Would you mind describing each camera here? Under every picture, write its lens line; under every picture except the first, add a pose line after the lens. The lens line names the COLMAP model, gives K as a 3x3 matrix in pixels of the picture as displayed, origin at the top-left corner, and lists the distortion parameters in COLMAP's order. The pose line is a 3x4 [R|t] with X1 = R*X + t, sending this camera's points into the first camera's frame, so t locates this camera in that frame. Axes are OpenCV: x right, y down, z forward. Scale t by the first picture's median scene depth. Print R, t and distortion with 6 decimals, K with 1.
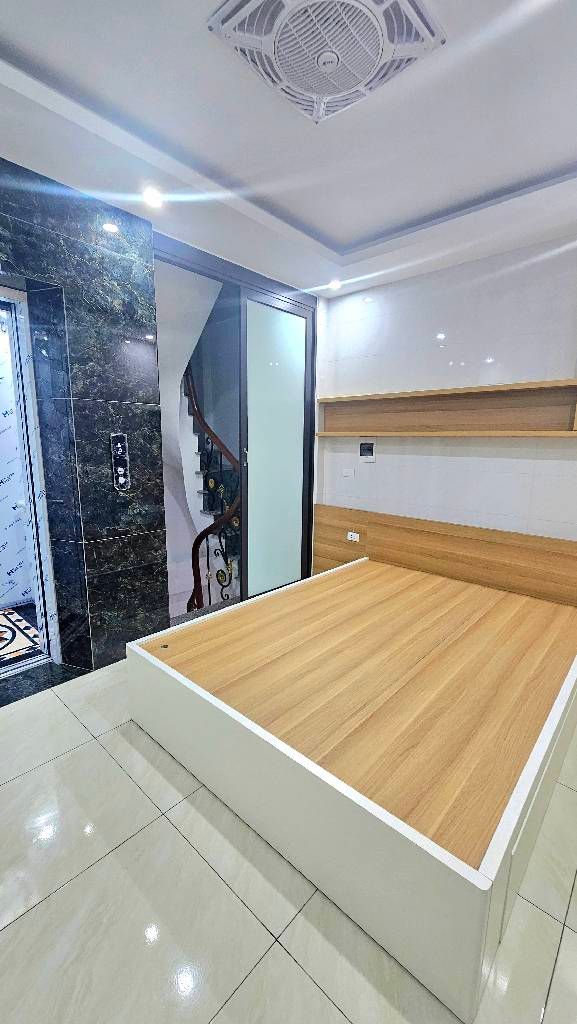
lens RADIAL K [[419.9, 0, 291.7], [0, 419.9, 515.0], [0, 0, 1]] dist [-0.000899, -0.000141]
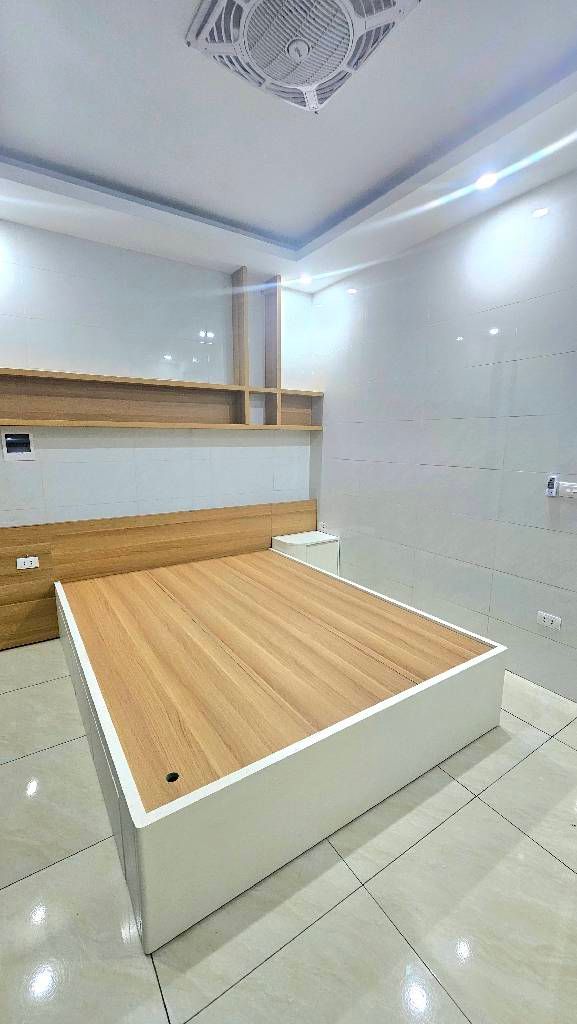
lens RADIAL K [[419.9, 0, 291.7], [0, 419.9, 515.0], [0, 0, 1]] dist [-0.000899, -0.000141]
pose [[0.239834, -0.187193, 0.952596, -0.537389], [0.165932, 0.974699, 0.149760, -0.079558], [-0.956528, 0.122148, 0.264827, 0.447895]]
